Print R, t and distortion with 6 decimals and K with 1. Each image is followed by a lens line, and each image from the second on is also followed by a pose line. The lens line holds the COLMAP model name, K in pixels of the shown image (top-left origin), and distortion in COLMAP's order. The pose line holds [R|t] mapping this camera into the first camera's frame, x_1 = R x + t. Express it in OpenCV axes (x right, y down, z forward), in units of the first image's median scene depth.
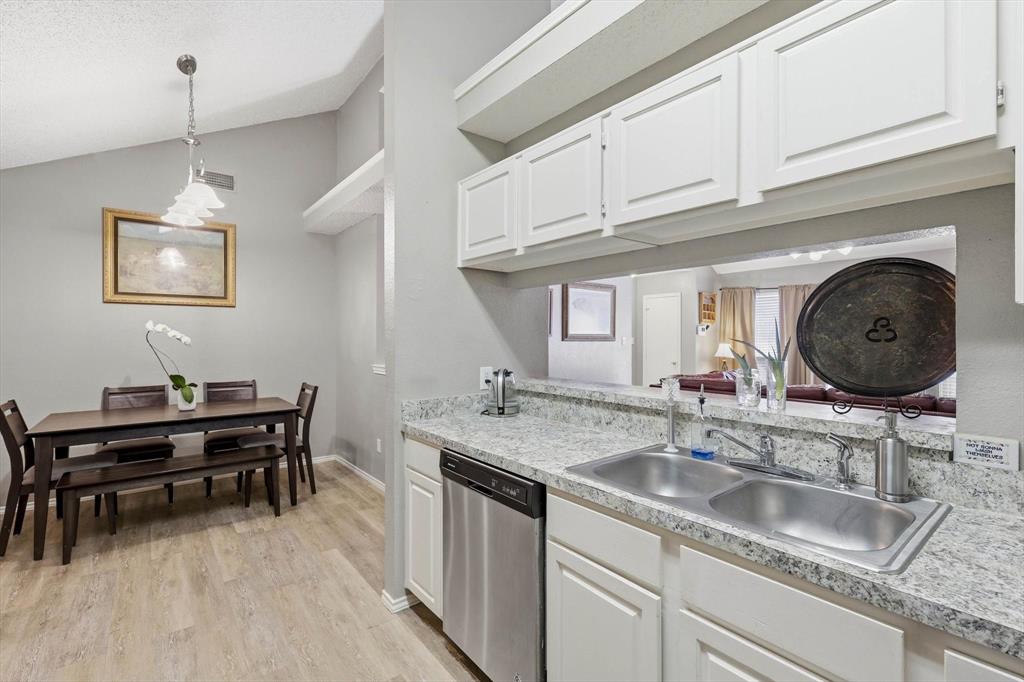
lens RADIAL K [[447.4, 0, 512.0], [0, 447.4, 341.0], [0, 0, 1]] dist [-0.018934, 0.000318]
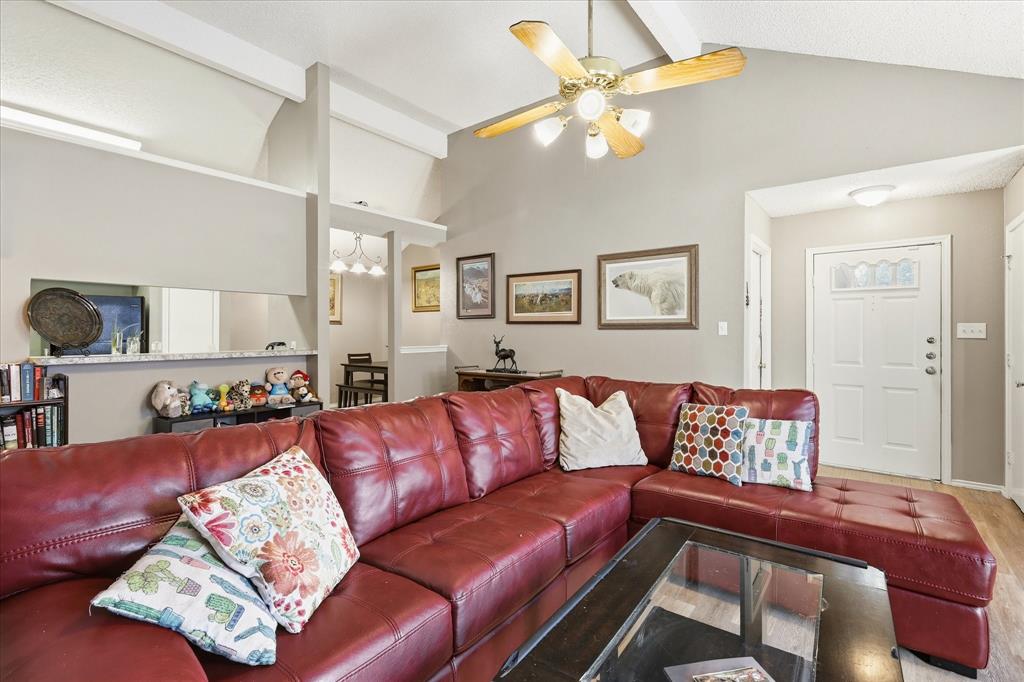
lens RADIAL K [[473.1, 0, 513.8], [0, 473.1, 327.9], [0, 0, 1]] dist [0.000120, -0.000385]
pose [[0.224653, -0.012952, -0.974353, 2.749737], [-0.011779, 0.999803, -0.016006, 0.043843], [0.974368, 0.015072, 0.224456, 1.872500]]
